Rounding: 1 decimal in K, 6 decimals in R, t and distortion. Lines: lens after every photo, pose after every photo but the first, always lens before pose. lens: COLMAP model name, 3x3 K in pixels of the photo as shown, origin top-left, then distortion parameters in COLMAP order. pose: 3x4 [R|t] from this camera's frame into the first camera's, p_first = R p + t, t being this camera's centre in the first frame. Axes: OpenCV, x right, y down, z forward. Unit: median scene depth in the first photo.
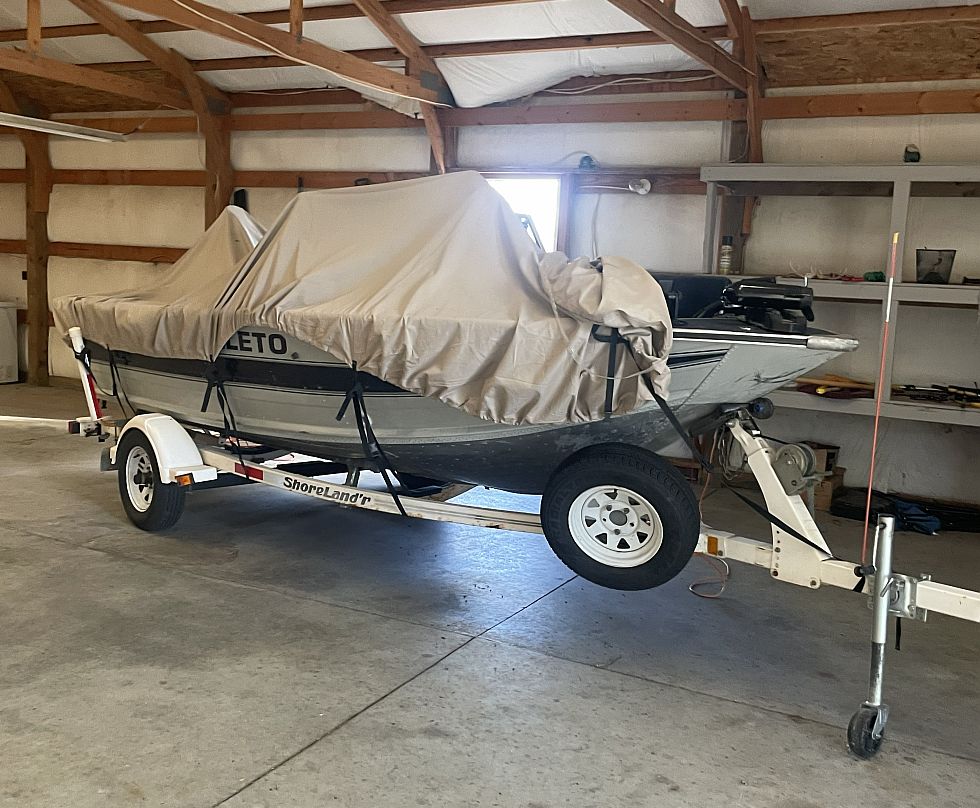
lens RADIAL K [[1037.4, 0, 490.0], [0, 1037.4, 404.0], [0, 0, 1]] dist [0.060774, -0.020848]
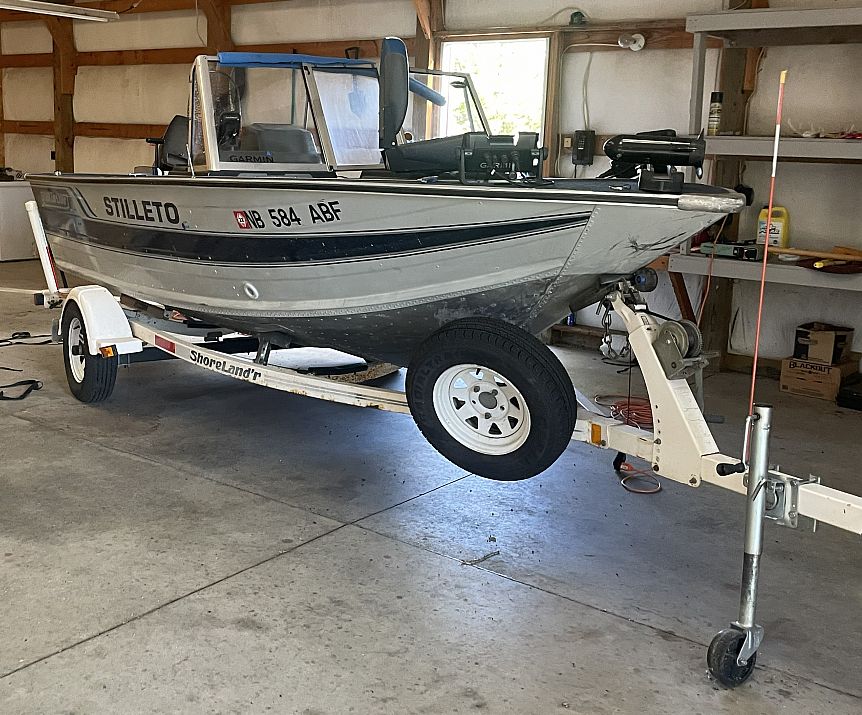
lens RADIAL K [[1032.2, 0, 430.1], [0, 1032.2, 301.5], [0, 0, 1]] dist [0.064786, -0.029309]
pose [[0.980160, 0.007794, -0.198056, 0.247862], [-0.004854, 0.999871, 0.015322, 0.009796], [0.198150, -0.014057, 0.980071, 0.106907]]
